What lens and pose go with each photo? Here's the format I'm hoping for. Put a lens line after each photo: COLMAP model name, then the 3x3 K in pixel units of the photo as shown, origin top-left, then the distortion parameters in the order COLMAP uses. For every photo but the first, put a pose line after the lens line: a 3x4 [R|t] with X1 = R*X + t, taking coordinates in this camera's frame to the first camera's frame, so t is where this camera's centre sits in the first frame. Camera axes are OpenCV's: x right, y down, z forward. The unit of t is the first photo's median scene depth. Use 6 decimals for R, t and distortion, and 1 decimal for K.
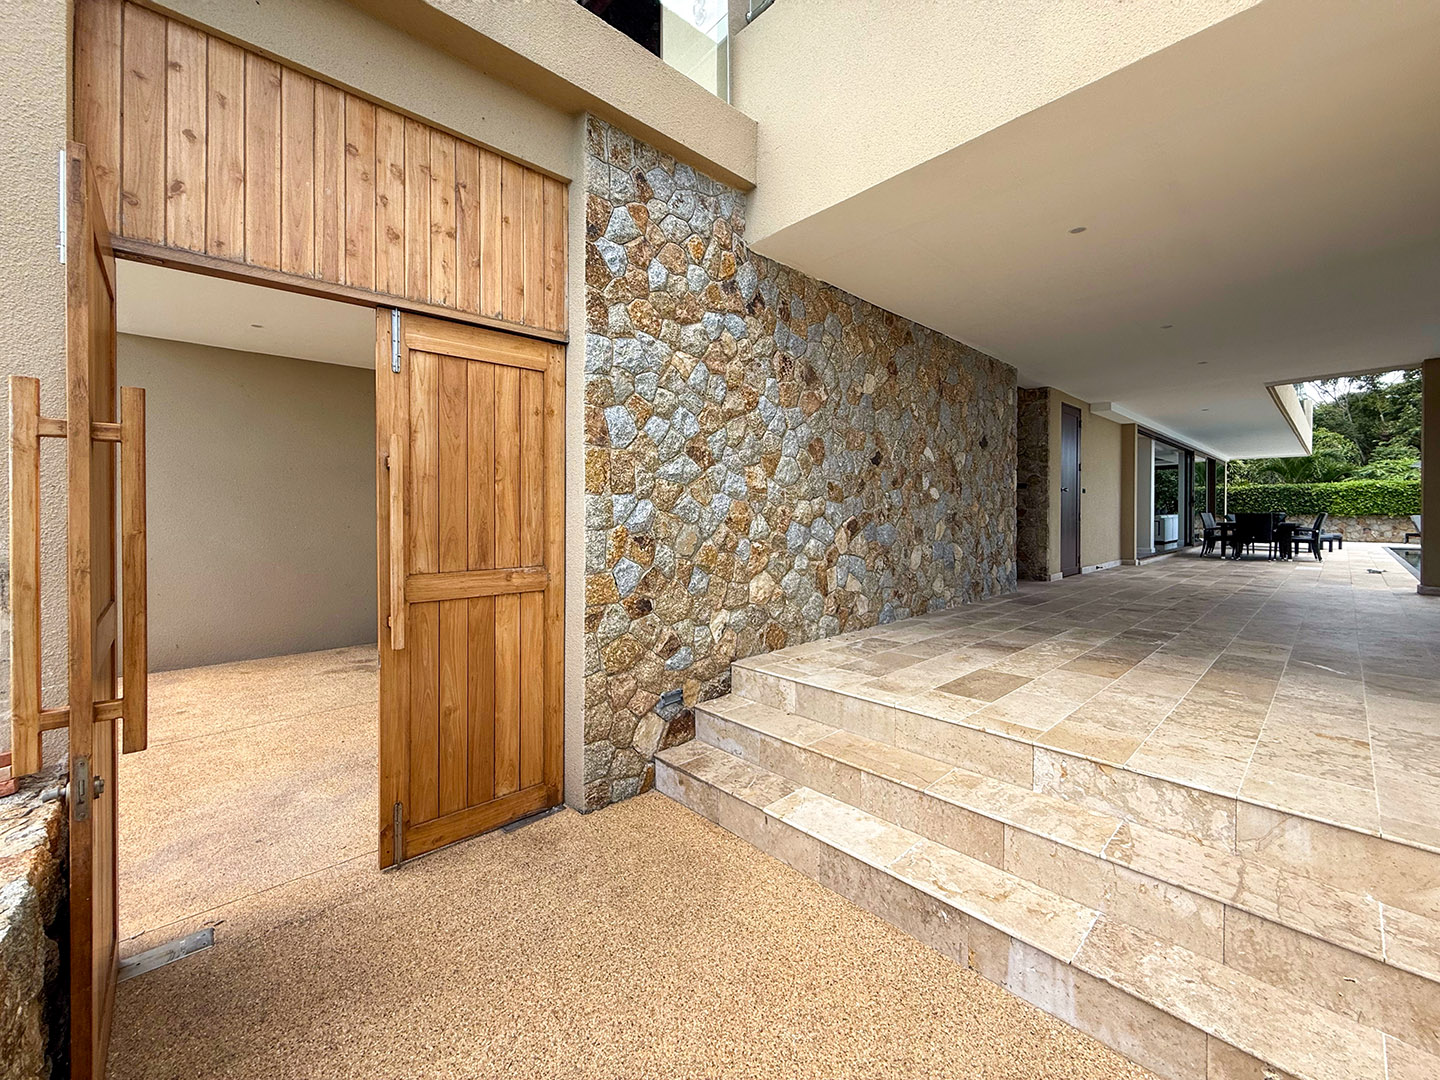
lens RADIAL K [[582.8, 0, 723.8], [0, 582.8, 515.6], [0, 0, 1]] dist [0.001399, 0.000389]
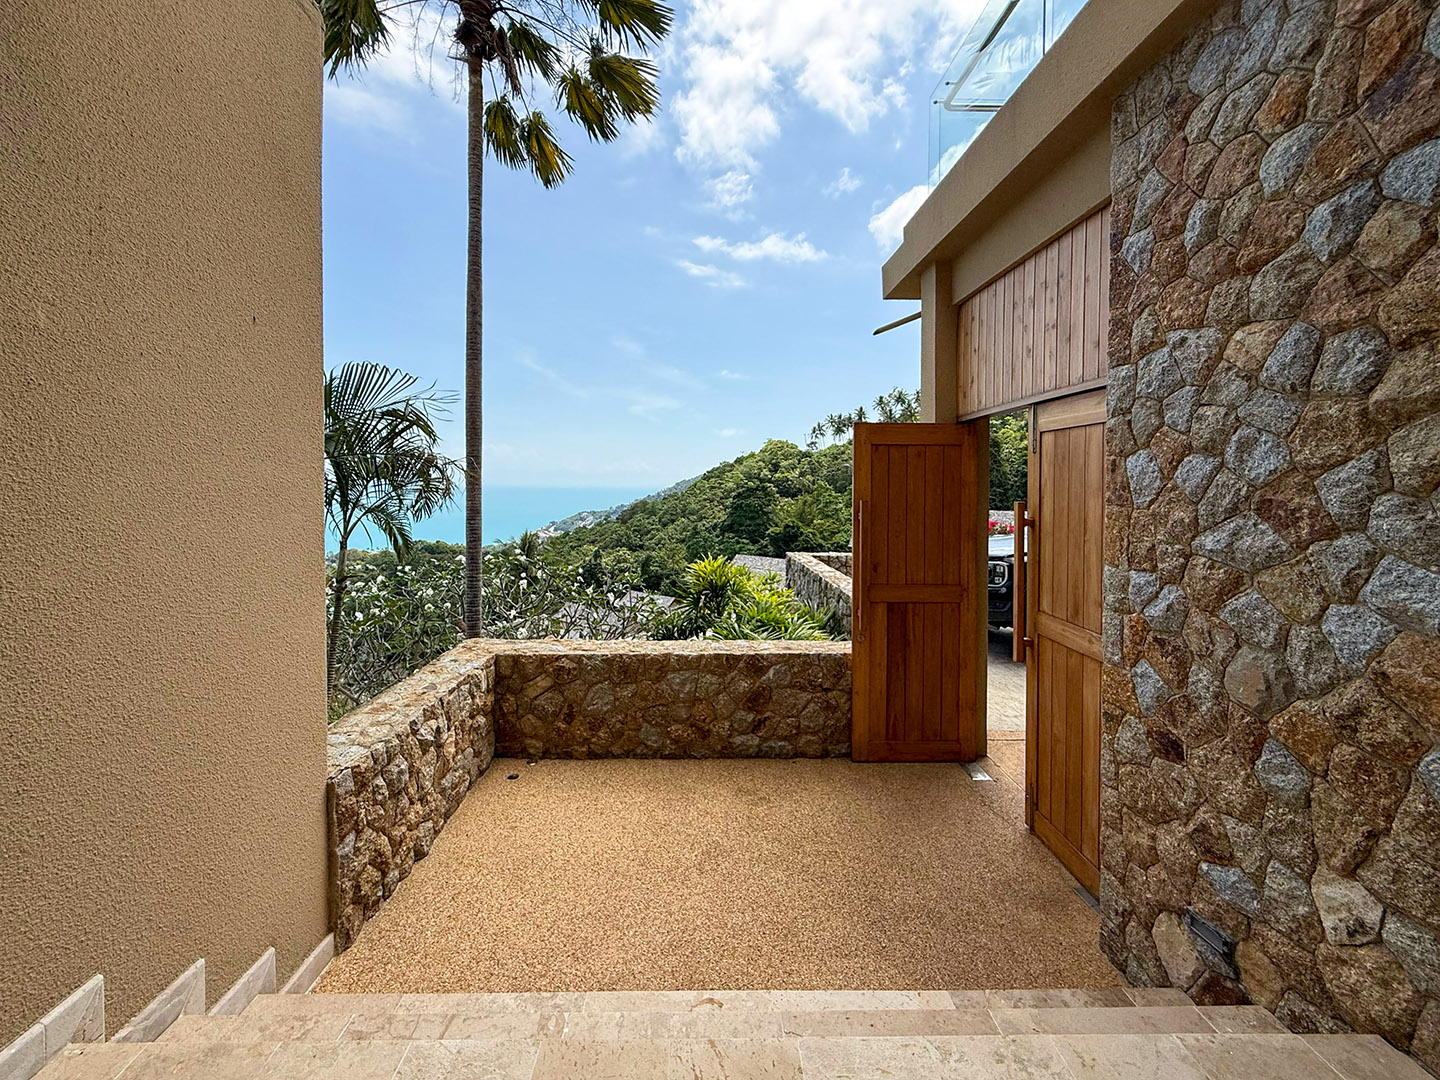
lens RADIAL K [[566.3, 0, 699.8], [0, 566.3, 458.3], [0, 0, 1]] dist [0.000888, 0.000238]
pose [[-0.678566, -0.025769, -0.734087, 0.640447], [0.005476, 0.999179, -0.040137, -0.134592], [0.734519, -0.031256, -0.677868, 0.949945]]
